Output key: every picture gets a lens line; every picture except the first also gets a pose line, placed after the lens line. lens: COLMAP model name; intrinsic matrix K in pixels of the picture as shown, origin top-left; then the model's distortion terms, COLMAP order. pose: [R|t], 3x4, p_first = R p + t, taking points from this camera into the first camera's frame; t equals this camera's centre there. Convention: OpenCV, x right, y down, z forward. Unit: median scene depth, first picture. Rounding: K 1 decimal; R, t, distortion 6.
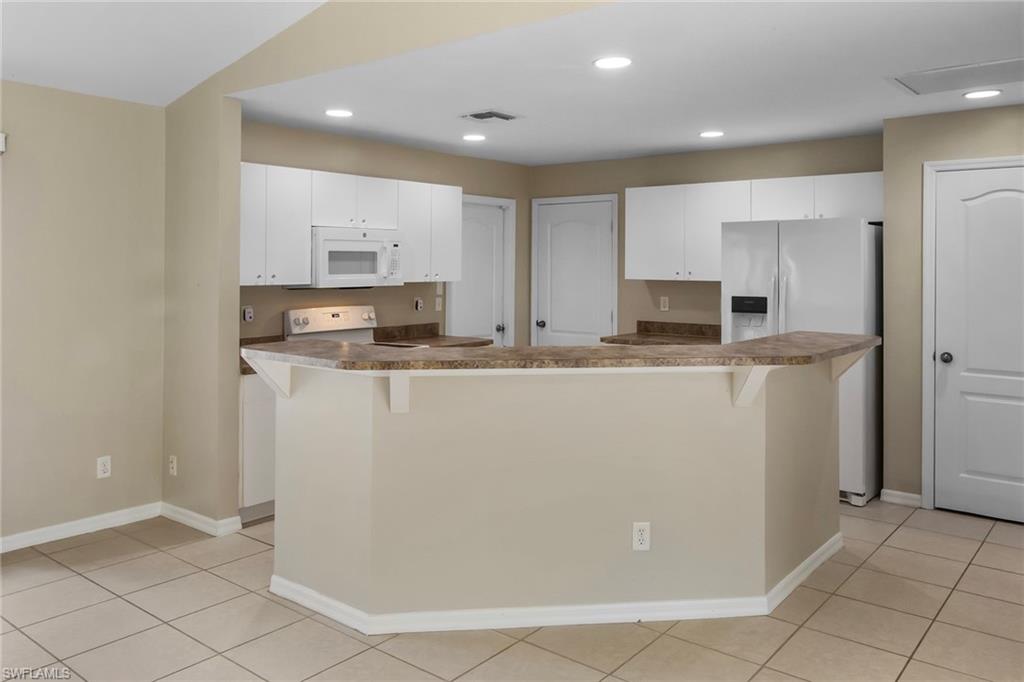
lens RADIAL K [[804.4, 0, 498.5], [0, 804.4, 258.5], [0, 0, 1]] dist [-0.000719, -0.007915]
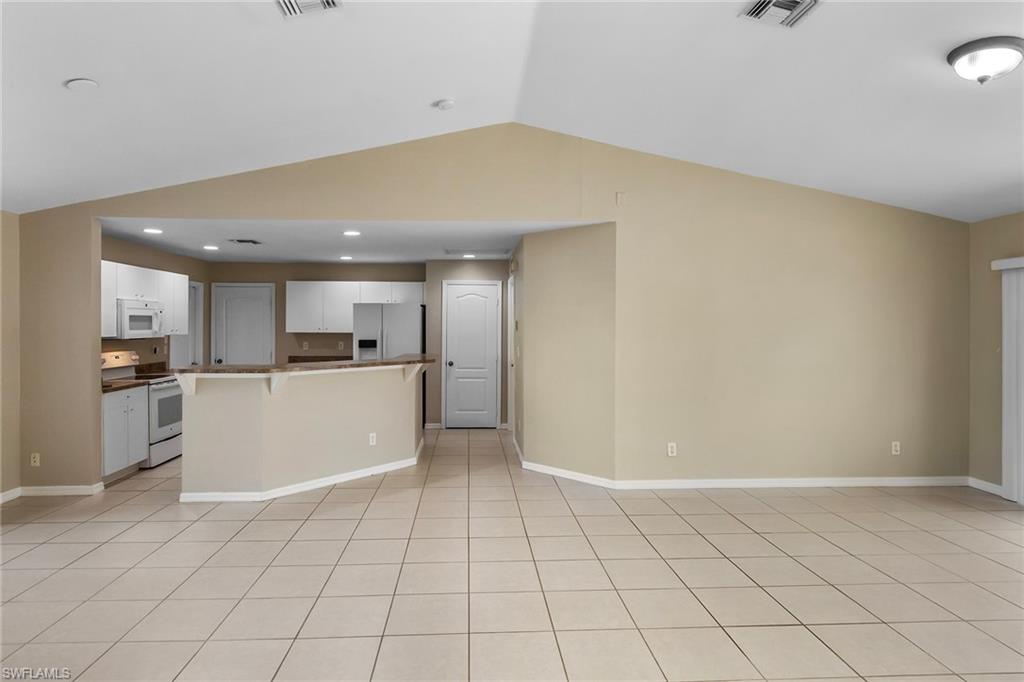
lens RADIAL K [[580.4, 0, 494.0], [0, 580.4, 327.9], [0, 0, 1]] dist [-0.004184, 0.000175]
pose [[0.743595, -0.003305, 0.668622, -0.457250], [-0.004912, 0.999934, 0.010406, -0.000062], [-0.668612, -0.011022, 0.743529, -0.328556]]
